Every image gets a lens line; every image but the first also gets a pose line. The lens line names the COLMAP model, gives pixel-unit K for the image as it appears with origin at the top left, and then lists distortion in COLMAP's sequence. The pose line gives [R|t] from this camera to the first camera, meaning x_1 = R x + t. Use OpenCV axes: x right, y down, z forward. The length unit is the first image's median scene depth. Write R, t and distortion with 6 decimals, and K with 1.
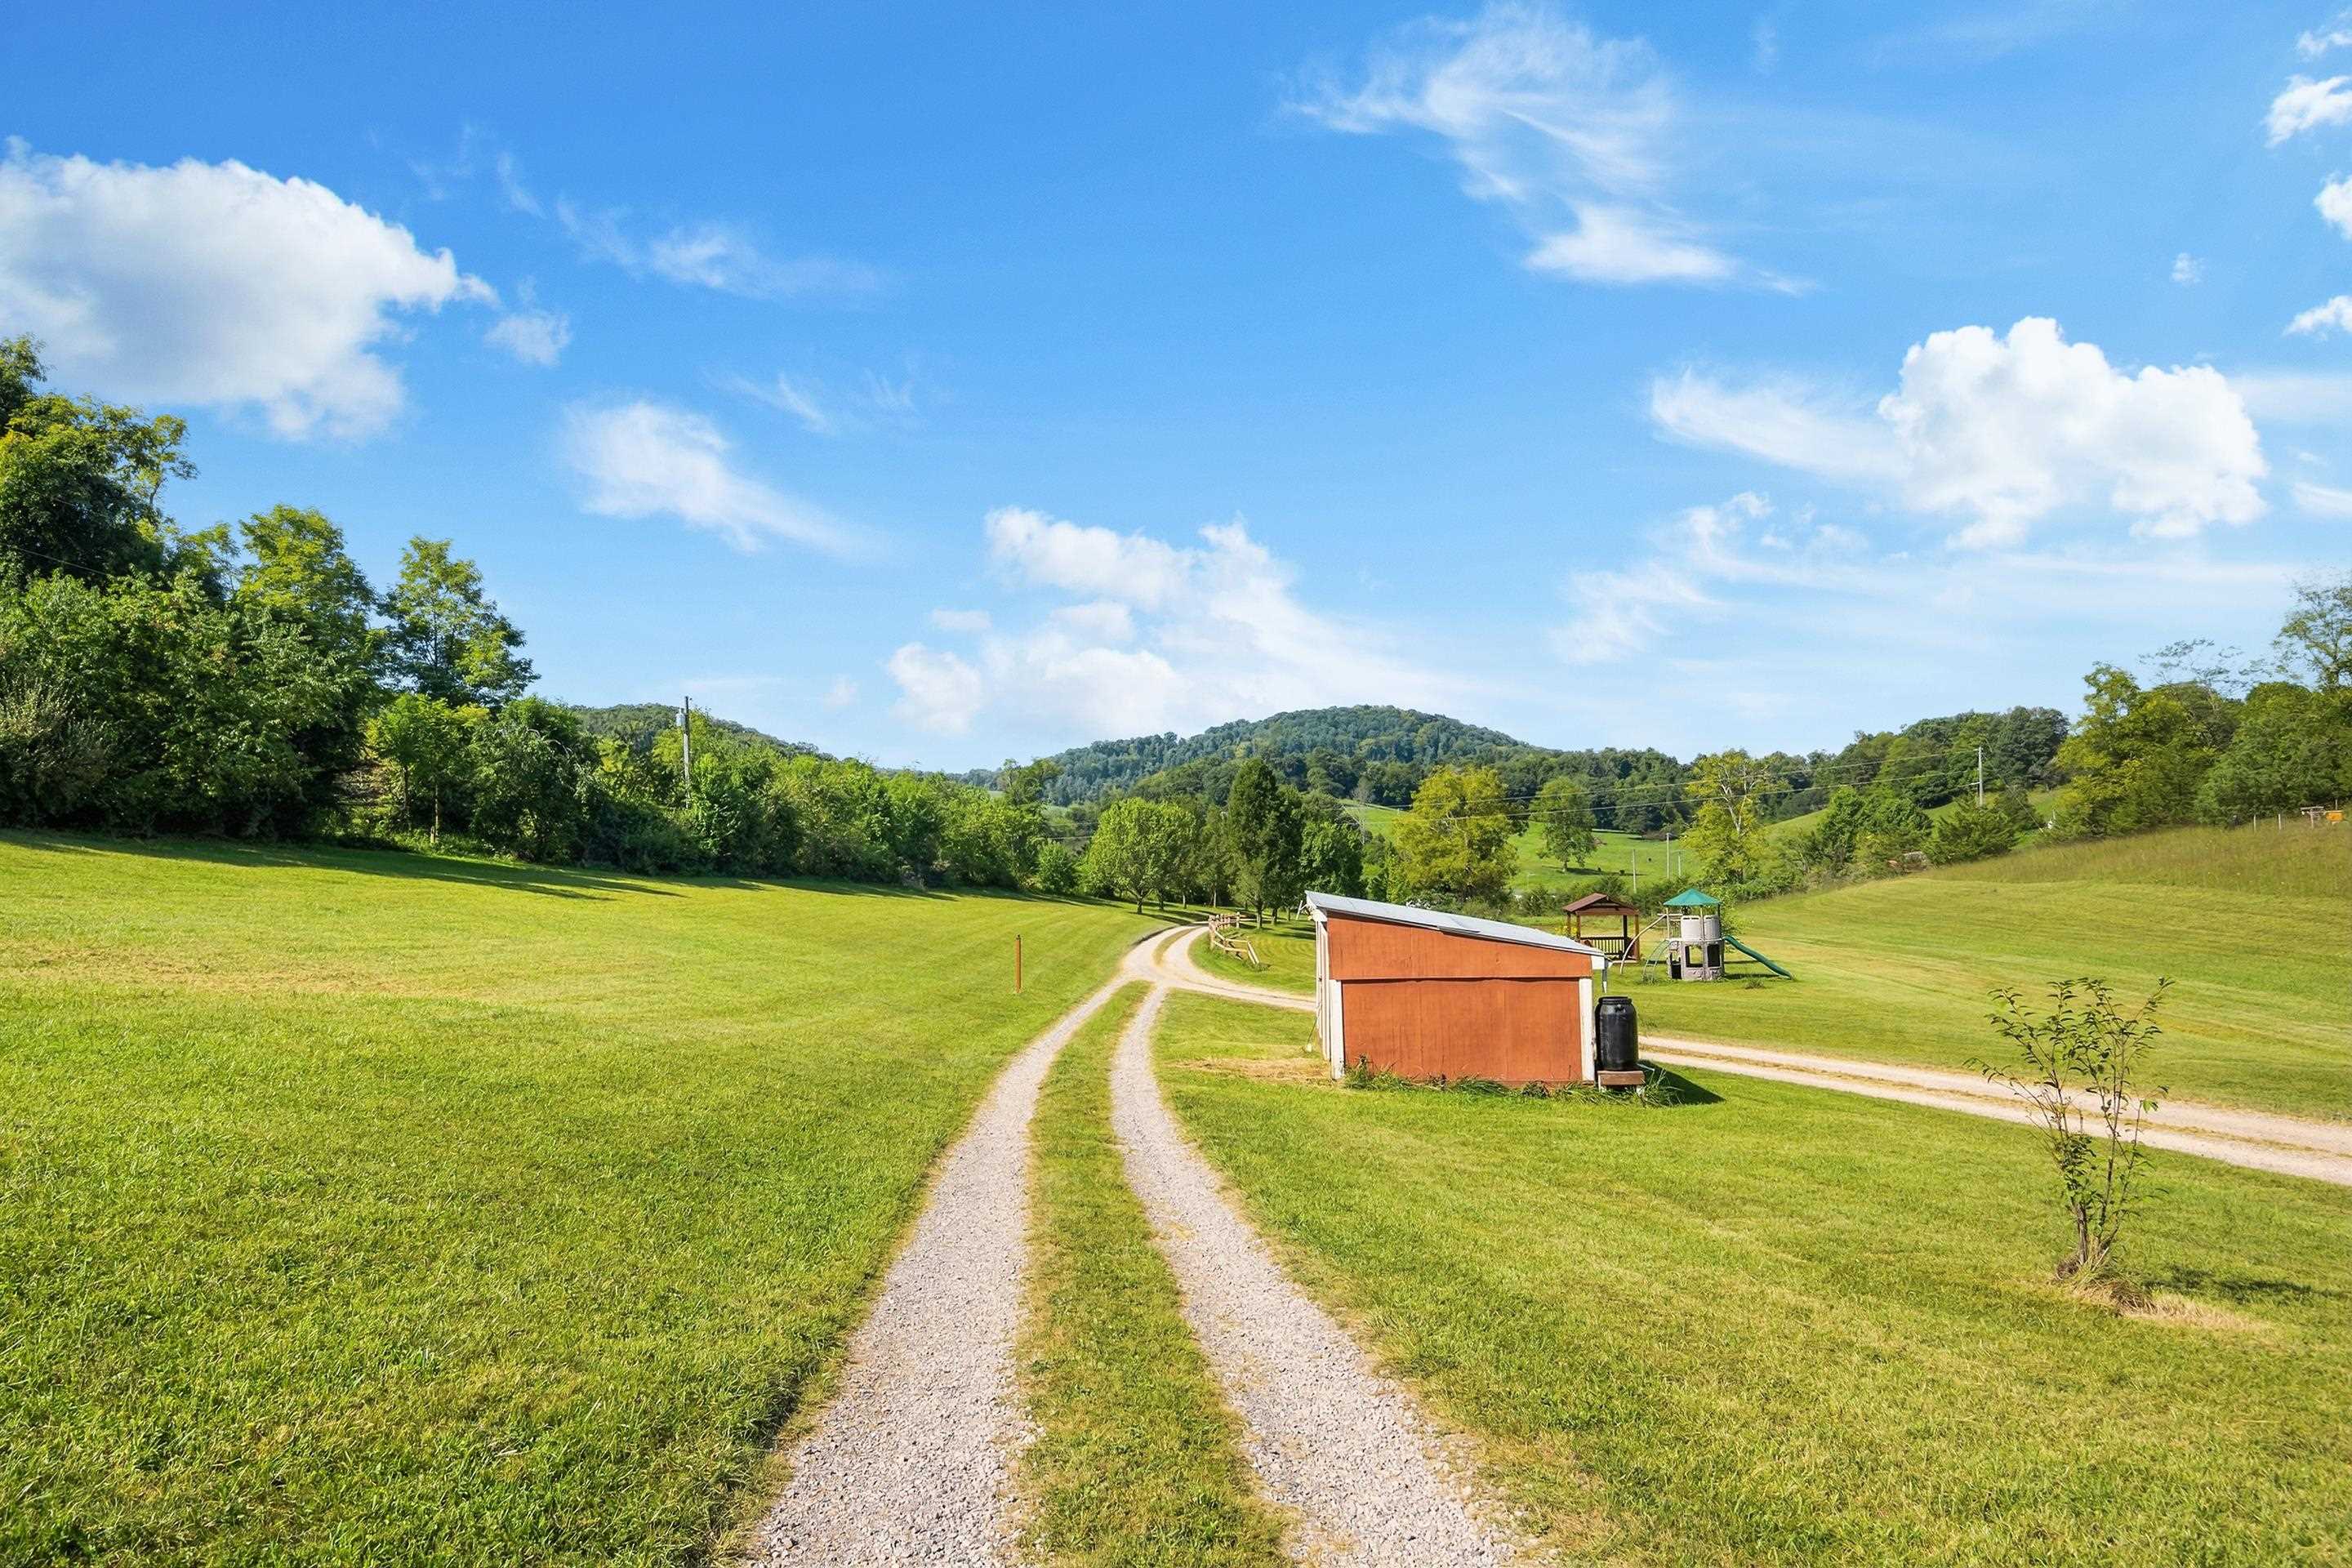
lens RADIAL K [[1479.1, 0, 1169.3], [0, 1479.1, 788.9], [0, 0, 1]] dist [-0.000685, -0.001780]
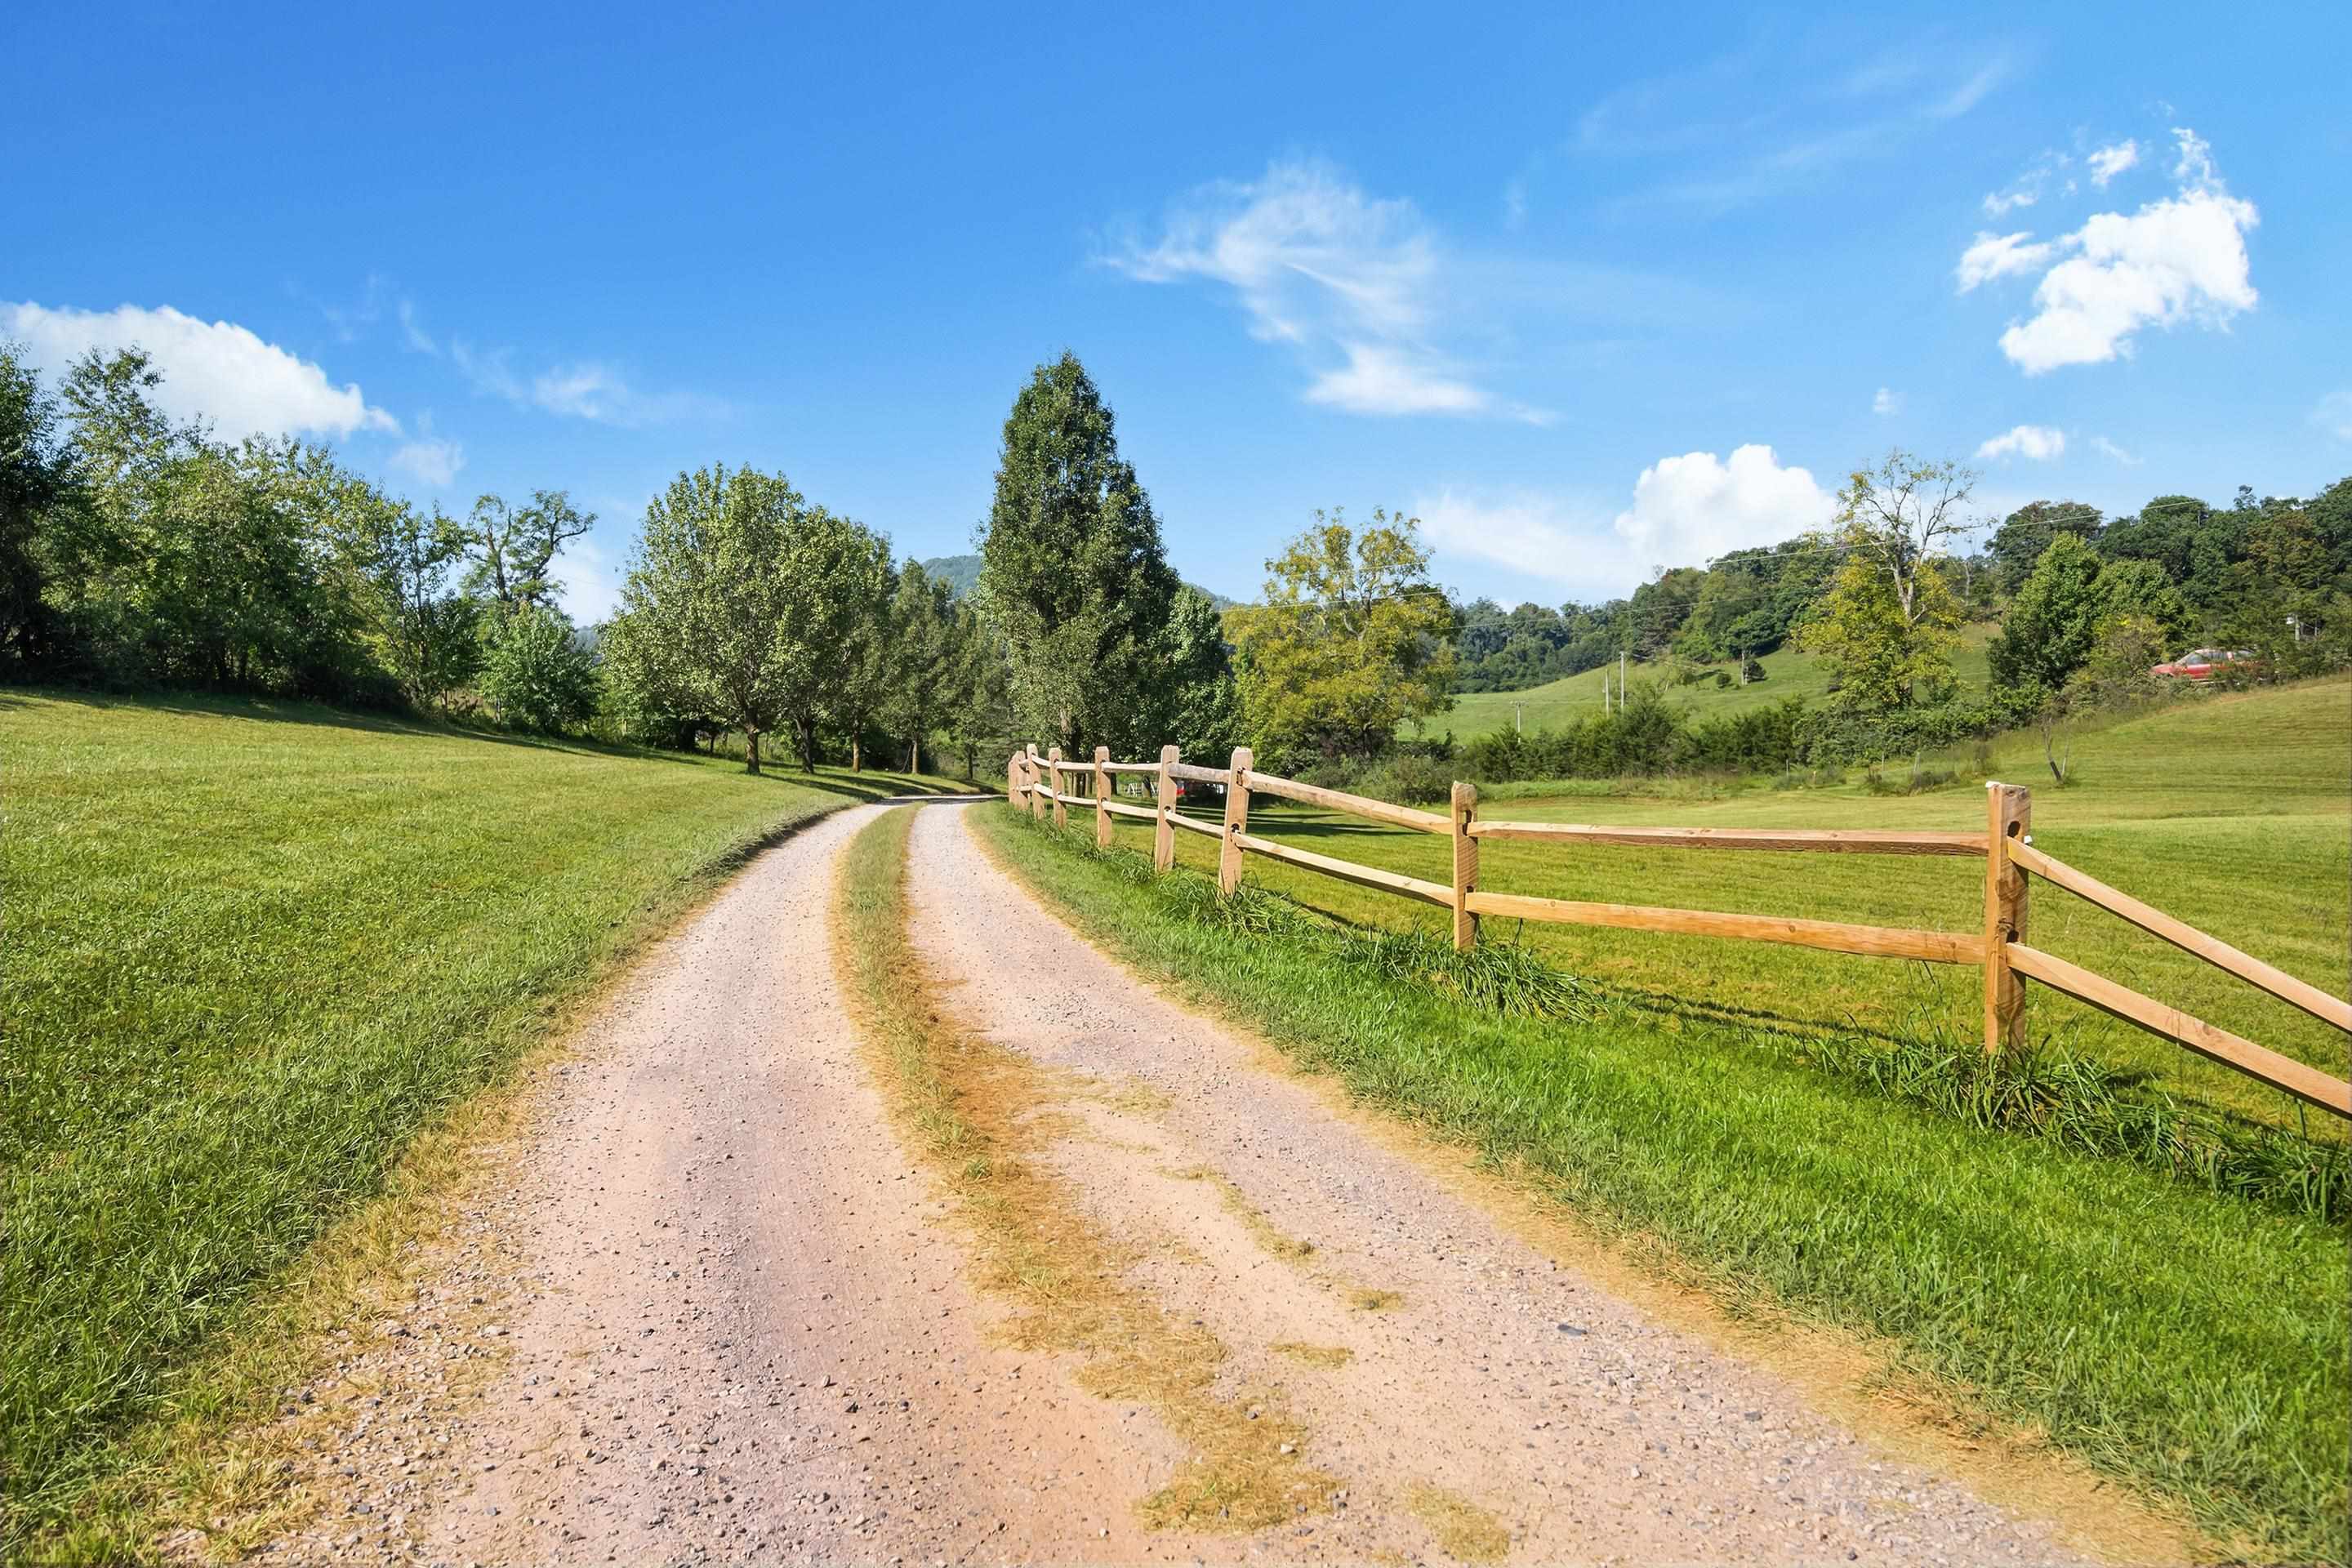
lens RADIAL K [[1768.2, 0, 1172.4], [0, 1768.2, 786.3], [0, 0, 1]] dist [0.047373, 0.000956]
pose [[0.977862, -0.017179, 0.208545, -0.002013], [0.001835, 0.997290, 0.073546, 0.010947], [-0.209244, -0.071535, 0.975243, 0.107321]]
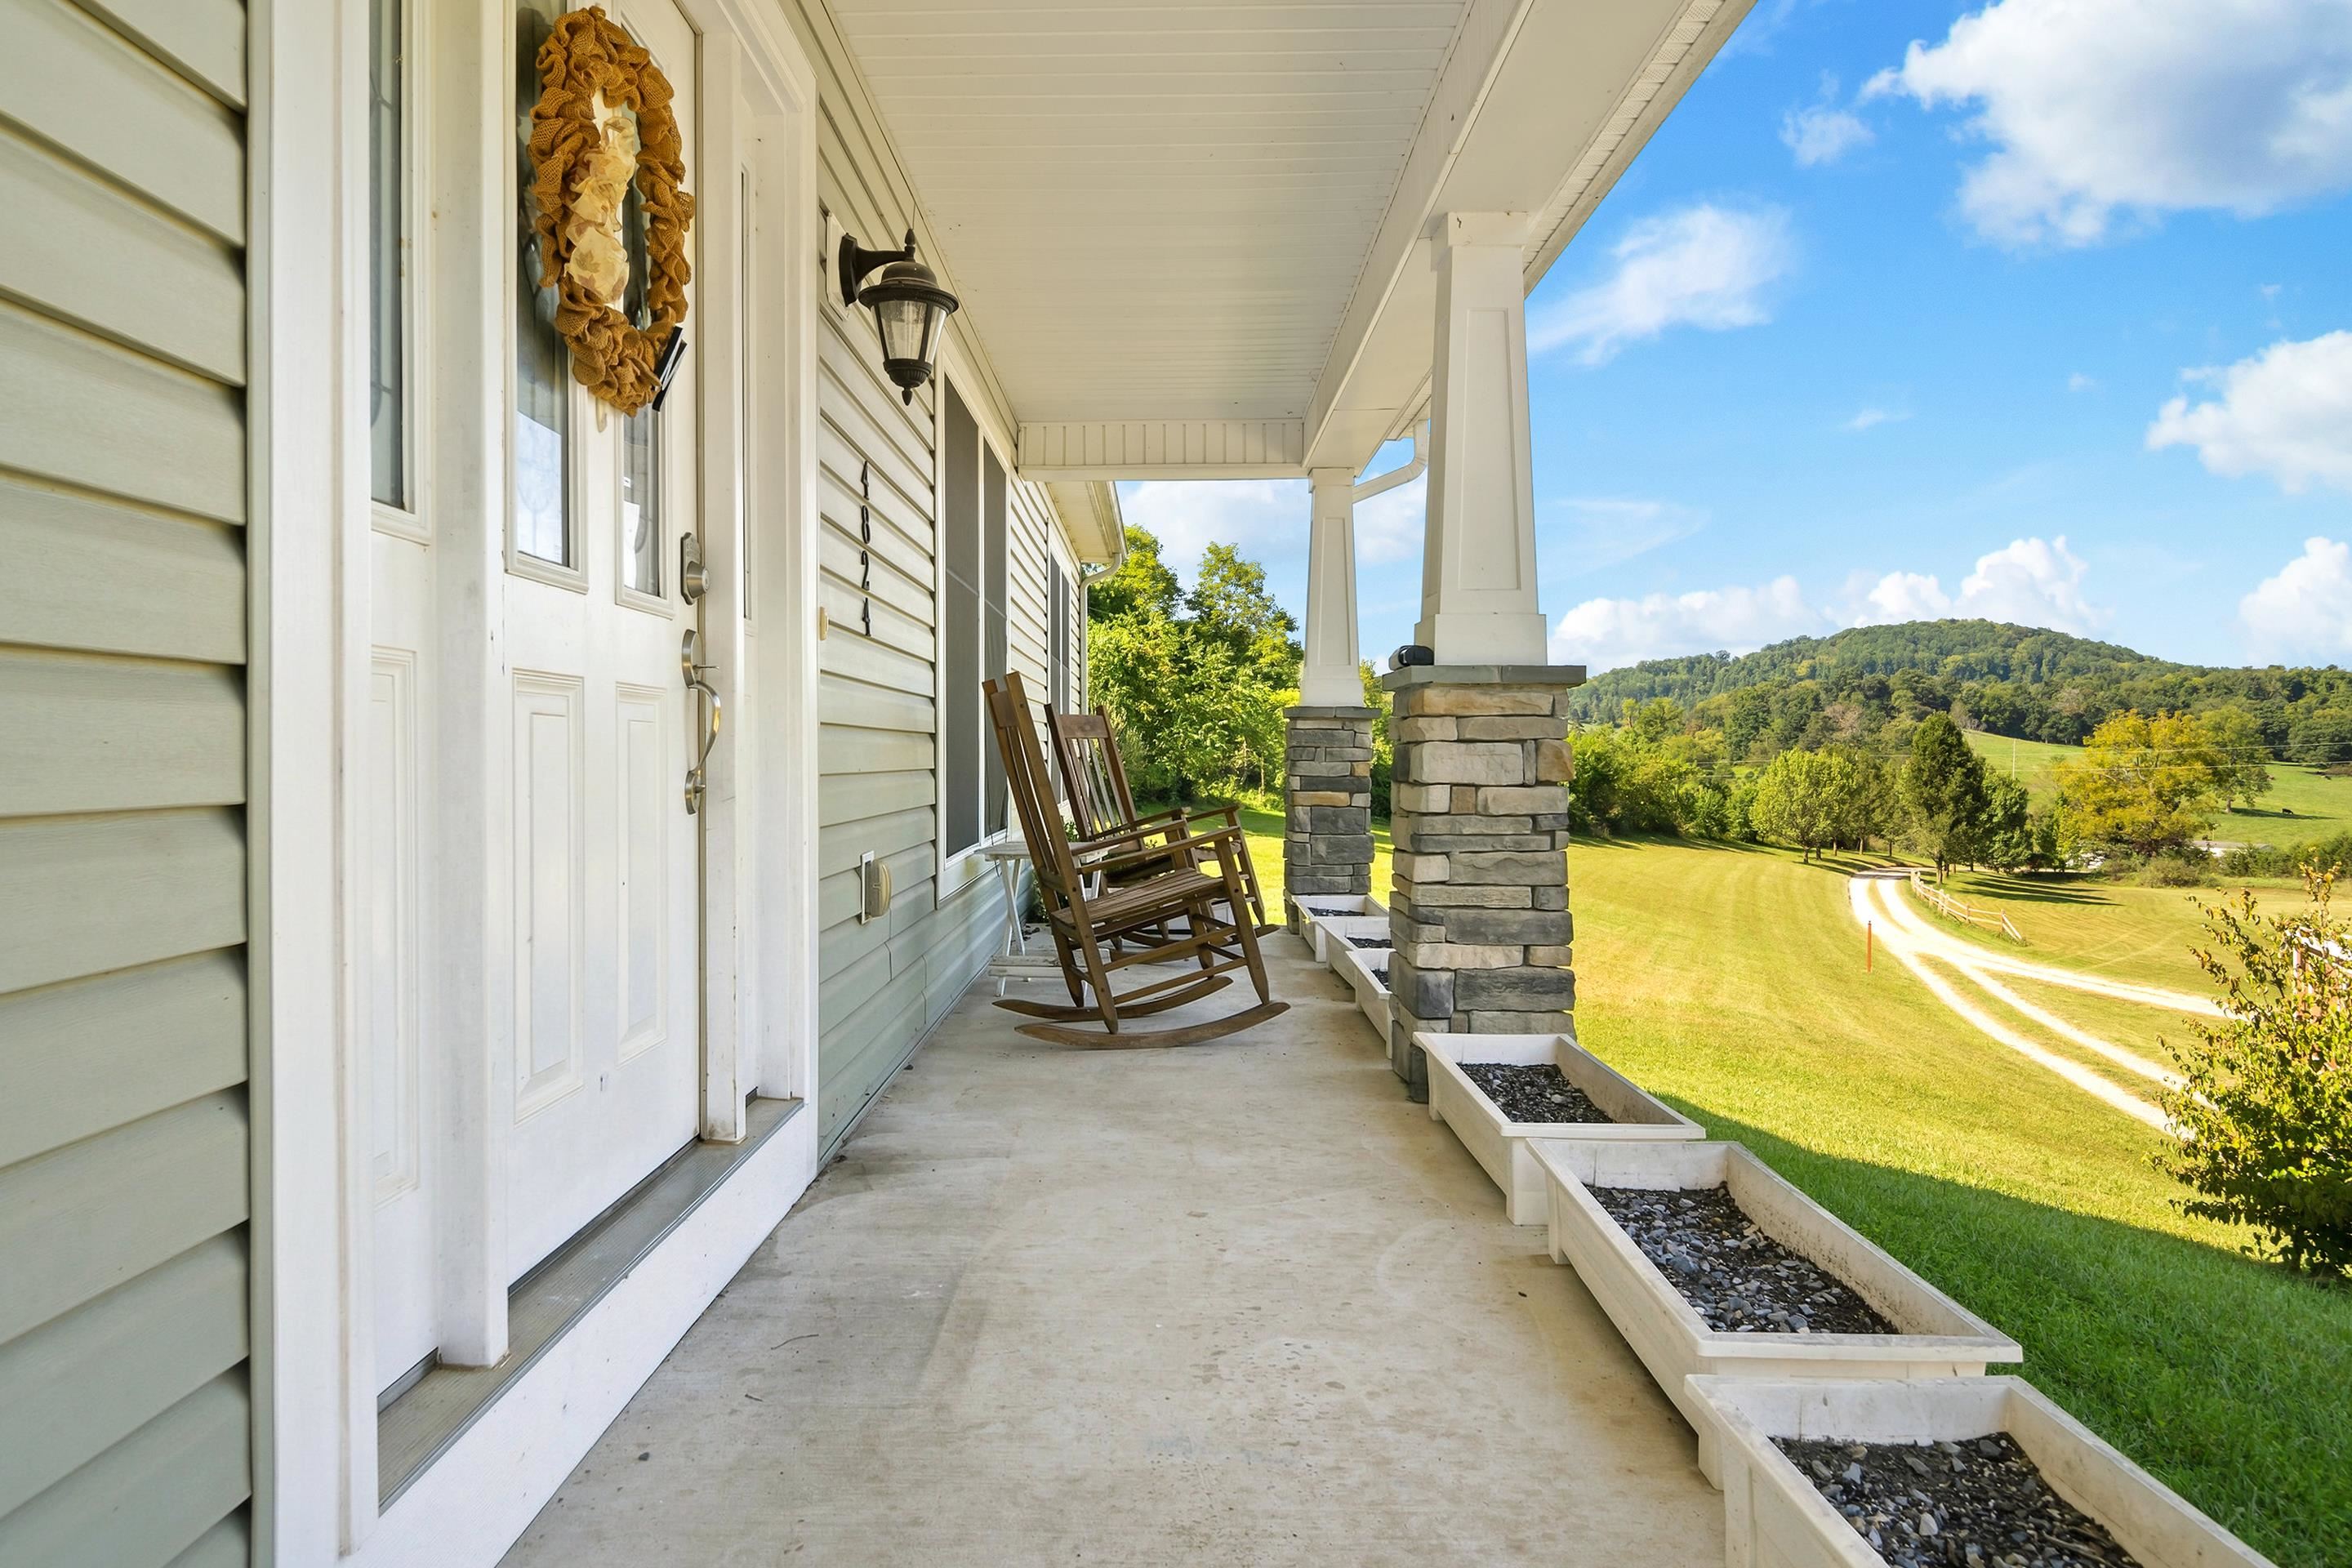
lens RADIAL K [[1416.7, 0, 1158.3], [0, 1416.7, 759.4], [0, 0, 1]] dist [-0.004914, -0.004059]
pose [[0.930620, 0.015484, -0.365659, -0.016140], [-0.001927, 0.999298, 0.037411, -0.004812], [0.365982, -0.034111, 0.929997, -0.015185]]
